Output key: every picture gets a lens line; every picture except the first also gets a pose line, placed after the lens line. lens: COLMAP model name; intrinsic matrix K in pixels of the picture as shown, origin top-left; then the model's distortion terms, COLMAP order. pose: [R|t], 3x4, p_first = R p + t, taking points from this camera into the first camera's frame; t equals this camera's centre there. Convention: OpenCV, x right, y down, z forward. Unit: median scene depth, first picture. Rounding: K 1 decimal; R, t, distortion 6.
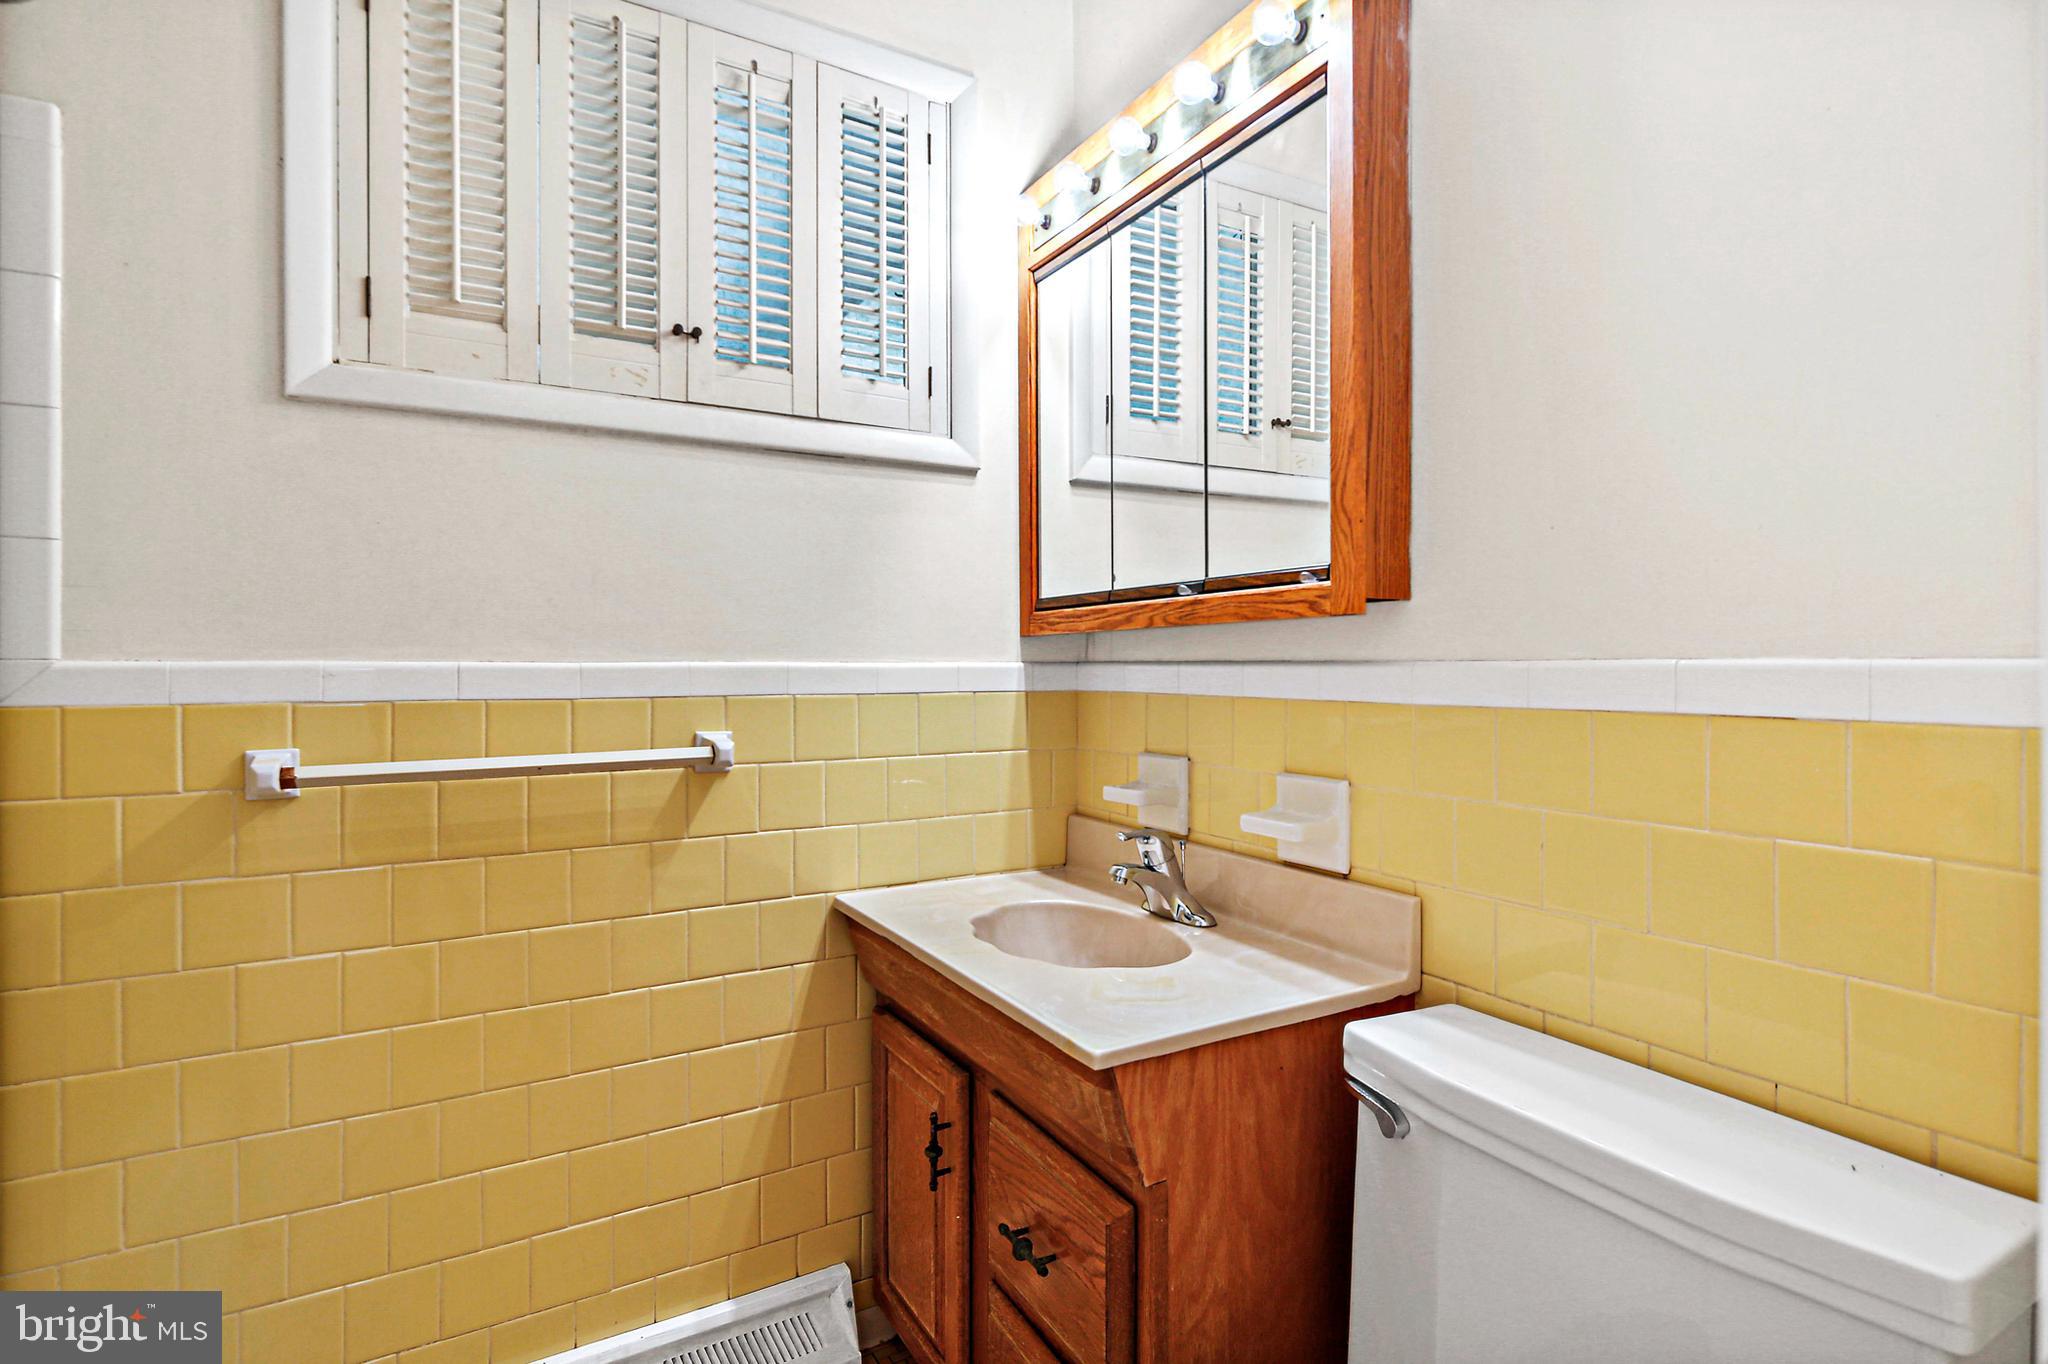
lens RADIAL K [[1009.7, 0, 1035.5], [0, 1009.7, 669.4], [0, 0, 1]] dist [0.004866, -0.000001]
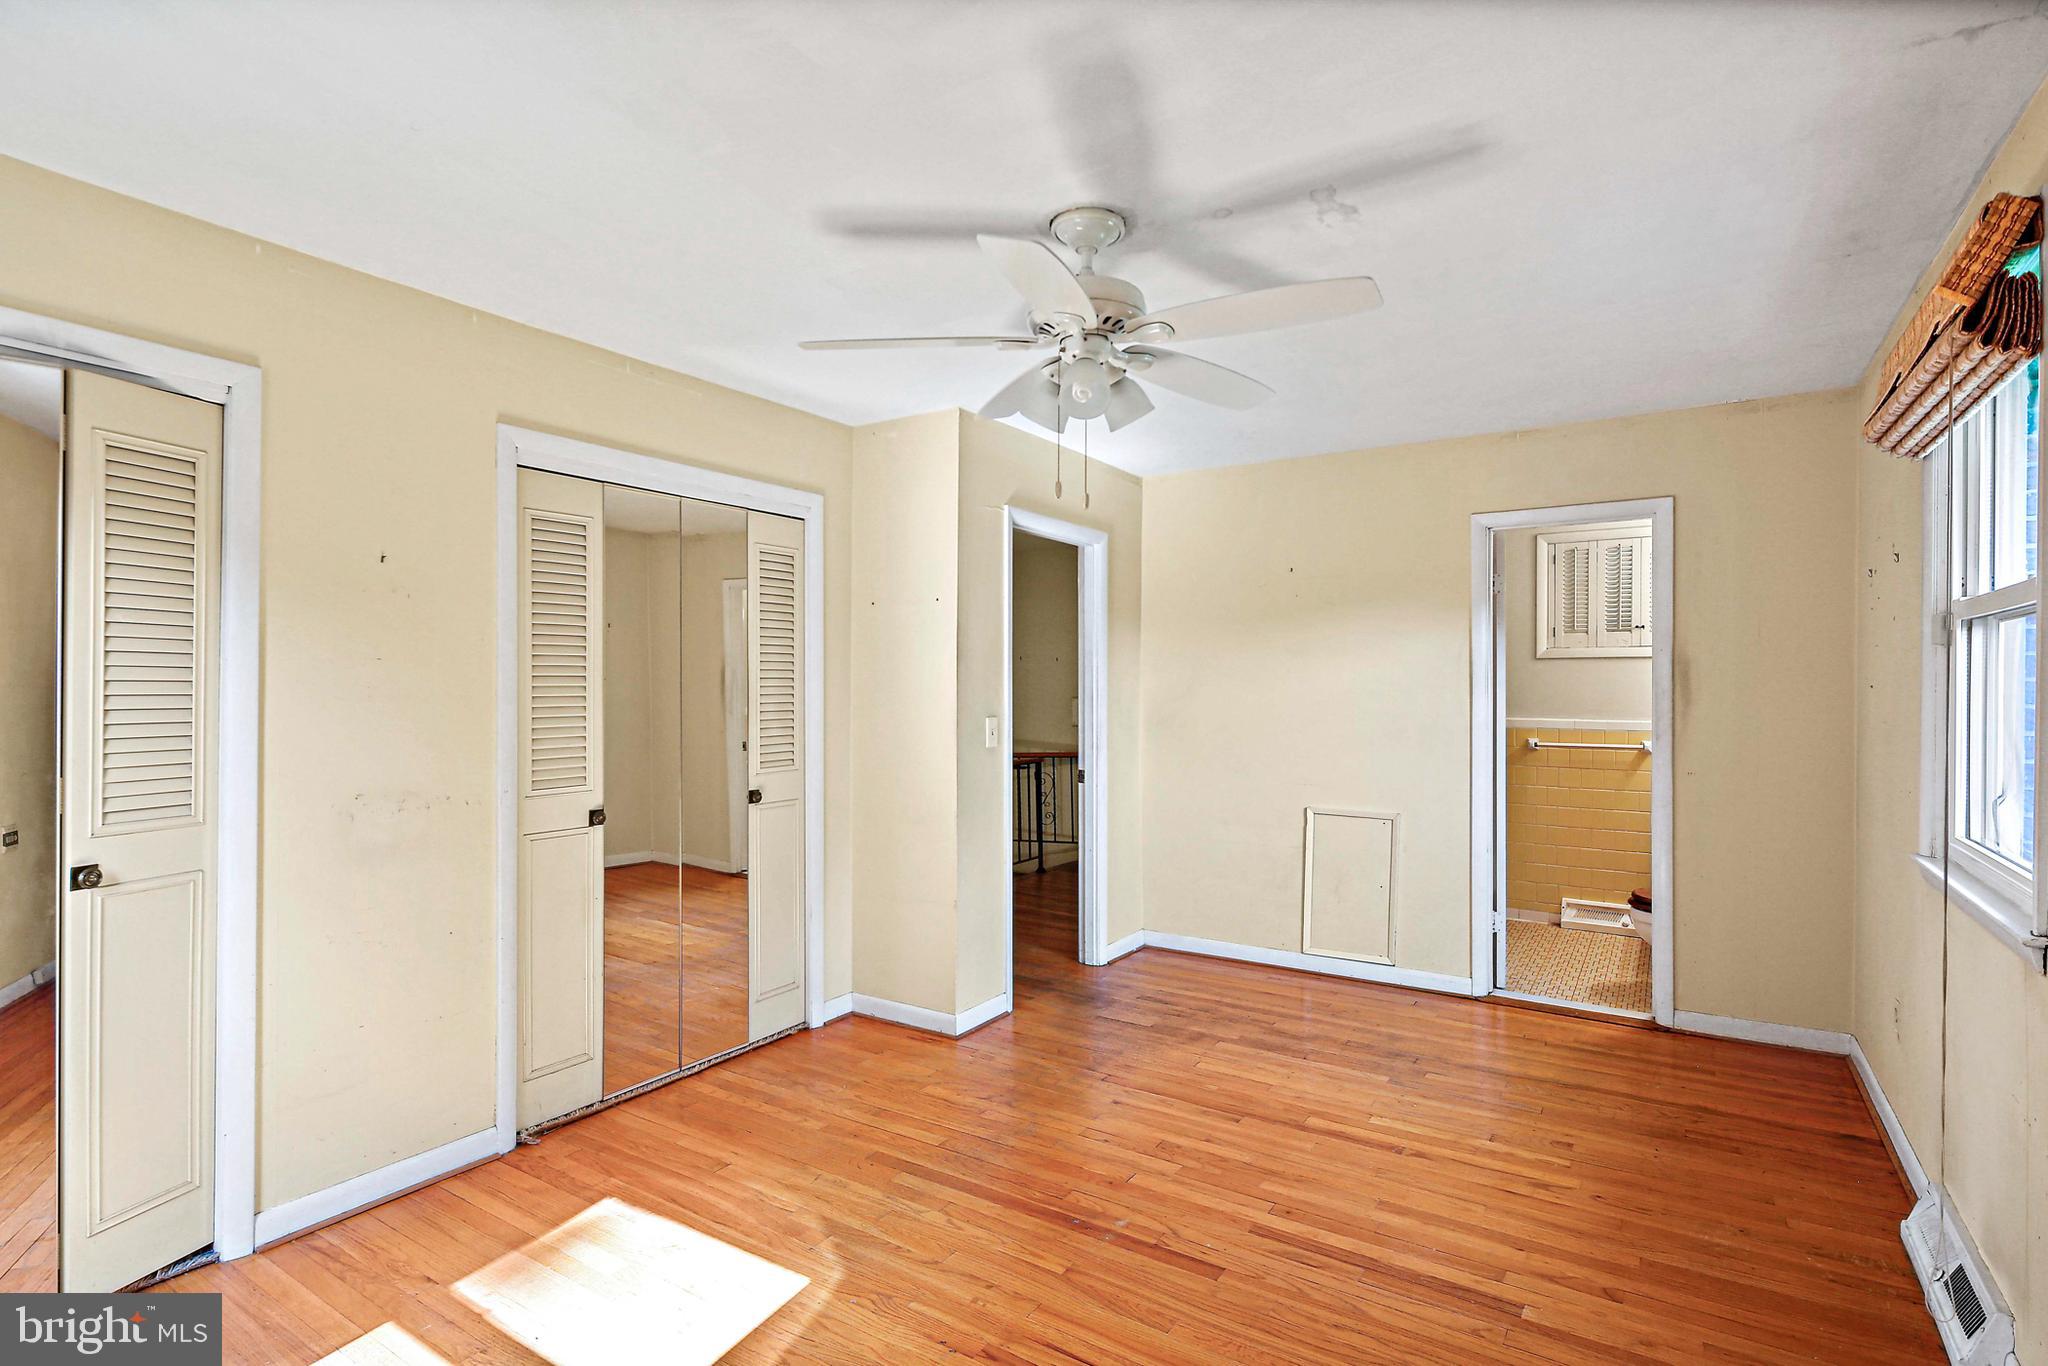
lens RADIAL K [[1009.7, 0, 1030.3], [0, 1009.7, 679.0], [0, 0, 1]] dist [0.004866, -0.000001]
pose [[0.460606, 0.005393, -0.887588, 2.024095], [-0.013992, 0.999901, -0.001186, -0.135283], [0.887494, 0.012965, 0.460636, -2.806338]]
